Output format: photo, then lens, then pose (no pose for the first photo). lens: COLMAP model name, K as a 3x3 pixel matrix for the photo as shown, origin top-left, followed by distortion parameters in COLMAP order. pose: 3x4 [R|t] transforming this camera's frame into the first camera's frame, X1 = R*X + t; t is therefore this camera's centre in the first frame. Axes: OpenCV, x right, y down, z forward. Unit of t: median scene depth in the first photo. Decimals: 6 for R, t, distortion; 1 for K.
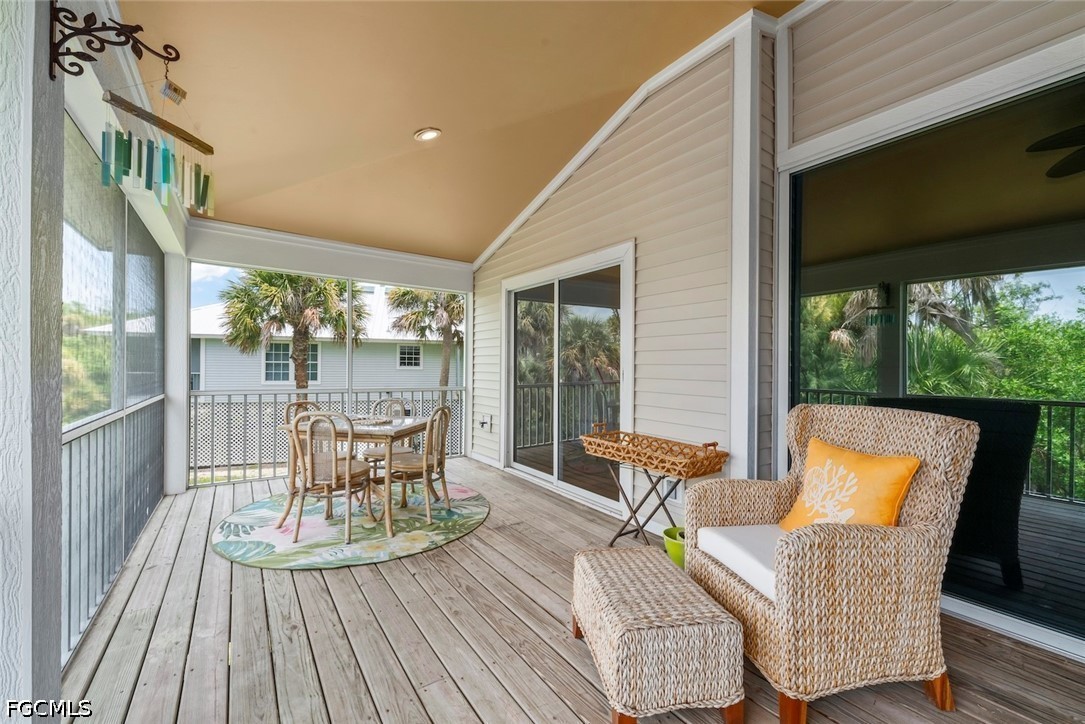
lens RADIAL K [[424.4, 0, 542.5], [0, 424.4, 362.0], [0, 0, 1]] dist [-0.000432, 0.000039]
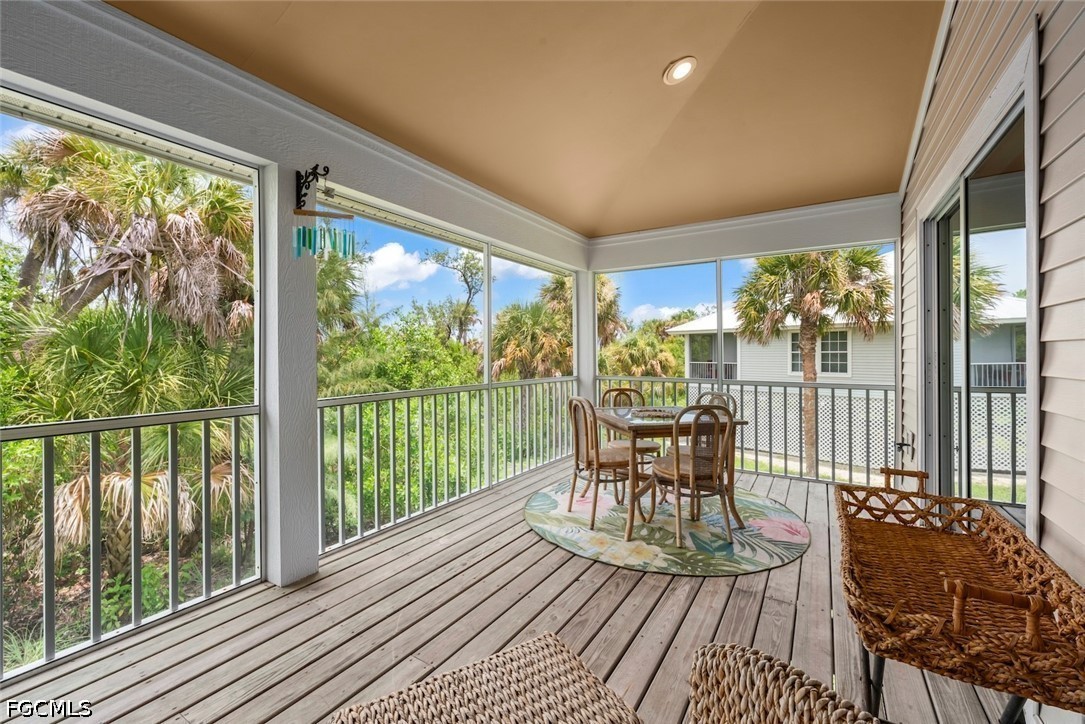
lens RADIAL K [[445.8, 0, 543.1], [0, 445.8, 352.2], [0, 0, 1]] dist [-0.000077, 0.000072]
pose [[0.381391, -0.016017, -0.924275, 0.448235], [0.014573, 0.999830, -0.011313, 0.014979], [0.924299, -0.009155, 0.381560, 0.452213]]
